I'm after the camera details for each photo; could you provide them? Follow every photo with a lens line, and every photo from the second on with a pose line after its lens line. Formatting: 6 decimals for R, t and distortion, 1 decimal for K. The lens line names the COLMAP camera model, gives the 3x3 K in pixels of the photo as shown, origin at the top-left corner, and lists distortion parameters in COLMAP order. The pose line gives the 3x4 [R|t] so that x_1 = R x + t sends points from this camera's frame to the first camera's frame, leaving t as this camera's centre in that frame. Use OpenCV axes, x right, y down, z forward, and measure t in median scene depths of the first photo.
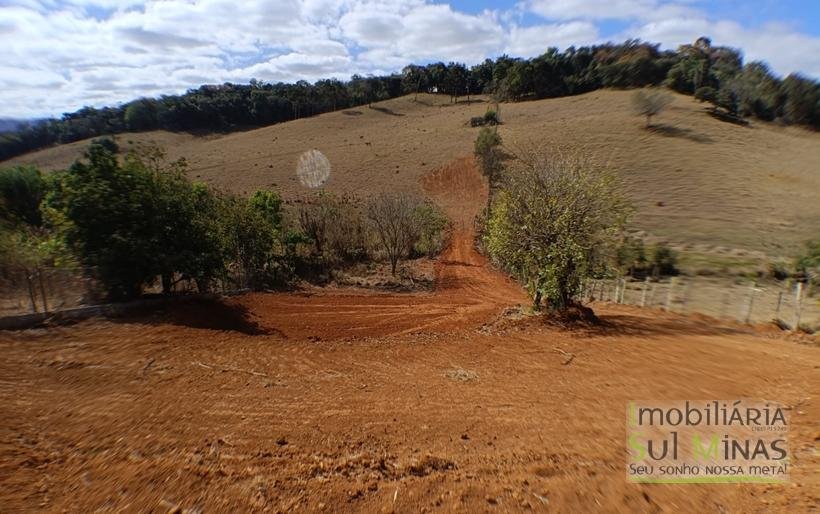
lens RADIAL K [[458.8, 0, 410.1], [0, 458.8, 257.2], [0, 0, 1]] dist [-0.080175, -0.003971]
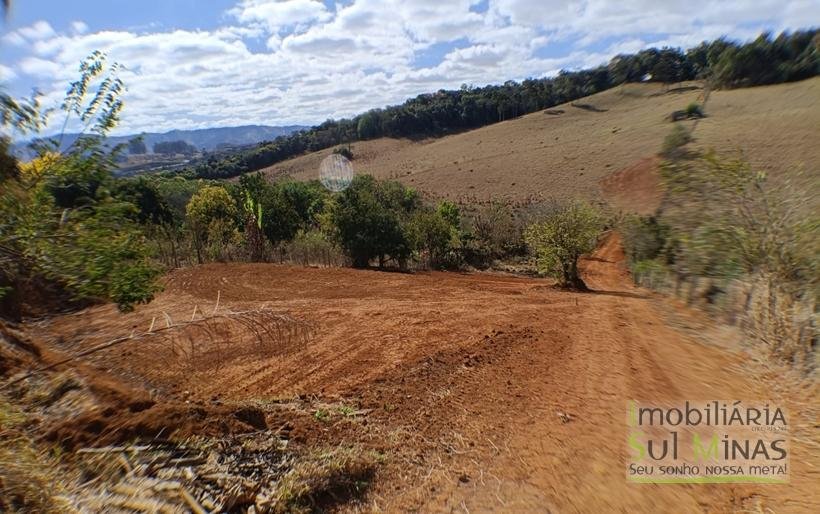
lens RADIAL K [[458.8, 0, 407.6], [0, 458.8, 259.3], [0, 0, 1]] dist [-0.080175, -0.003971]
pose [[0.896885, 0.043524, -0.440118, 0.047075], [-0.034822, 0.999006, 0.027833, -0.000498], [0.440892, -0.009637, 0.897509, -0.079349]]
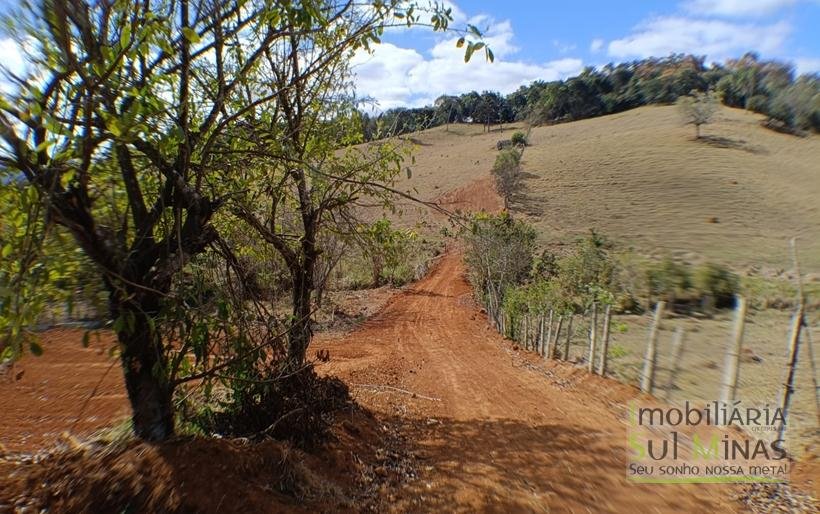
lens RADIAL K [[458.8, 0, 410.2], [0, 458.8, 269.0], [0, 0, 1]] dist [-0.080175, -0.003971]
pose [[0.994854, -0.006400, -0.101117, 0.039612], [0.000563, 0.998337, -0.057651, 0.004391], [0.101318, 0.057298, 0.993203, 0.067877]]
